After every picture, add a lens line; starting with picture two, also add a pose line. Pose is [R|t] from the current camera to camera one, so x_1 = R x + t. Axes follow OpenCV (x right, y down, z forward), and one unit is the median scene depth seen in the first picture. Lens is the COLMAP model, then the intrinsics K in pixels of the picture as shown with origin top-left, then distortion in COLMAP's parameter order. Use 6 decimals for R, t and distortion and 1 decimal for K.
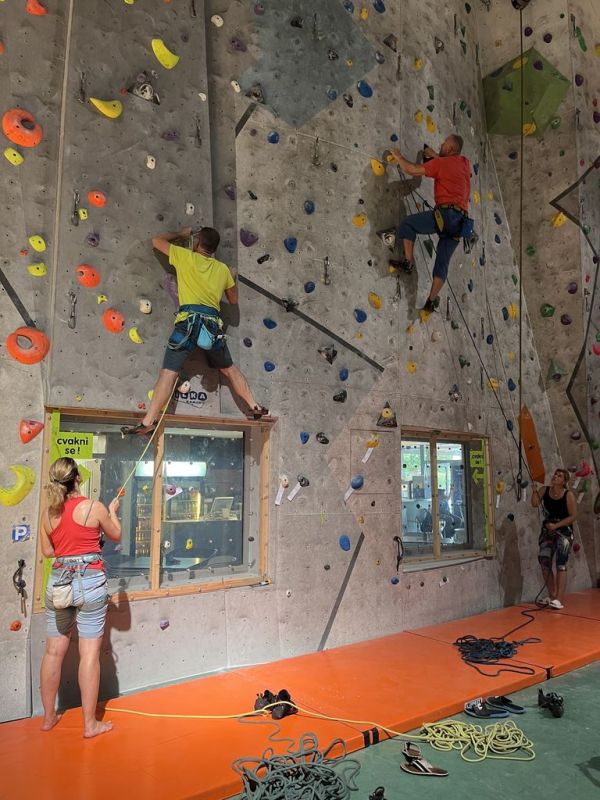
lens RADIAL K [[596.3, 0, 301.0], [0, 596.3, 399.8], [0, 0, 1]] dist [0.038608, -0.020955]
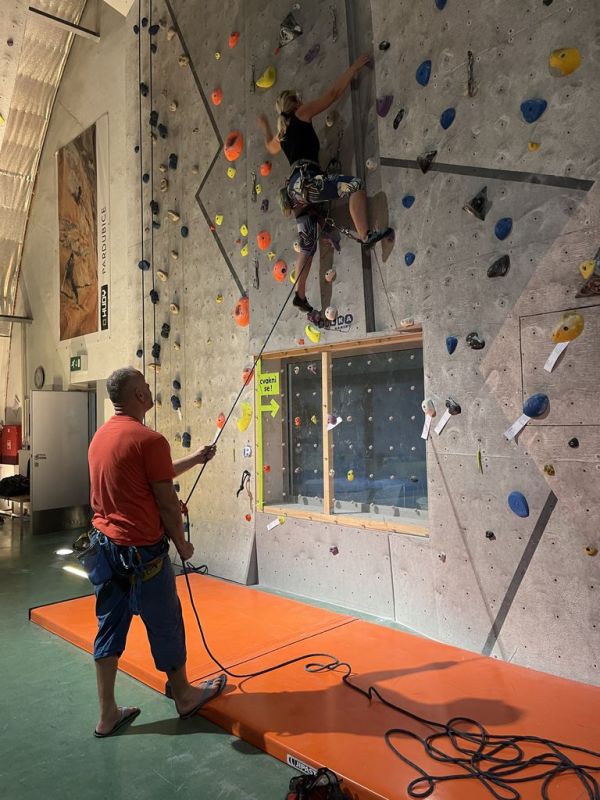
lens RADIAL K [[596.3, 0, 299.0], [0, 596.3, 400.7], [0, 0, 1]] dist [0.038608, -0.020955]
pose [[0.116490, -0.036280, -0.992529, 0.673904], [0.150555, 0.988429, -0.018460, 0.114434], [0.981714, -0.147280, 0.120604, 0.735920]]
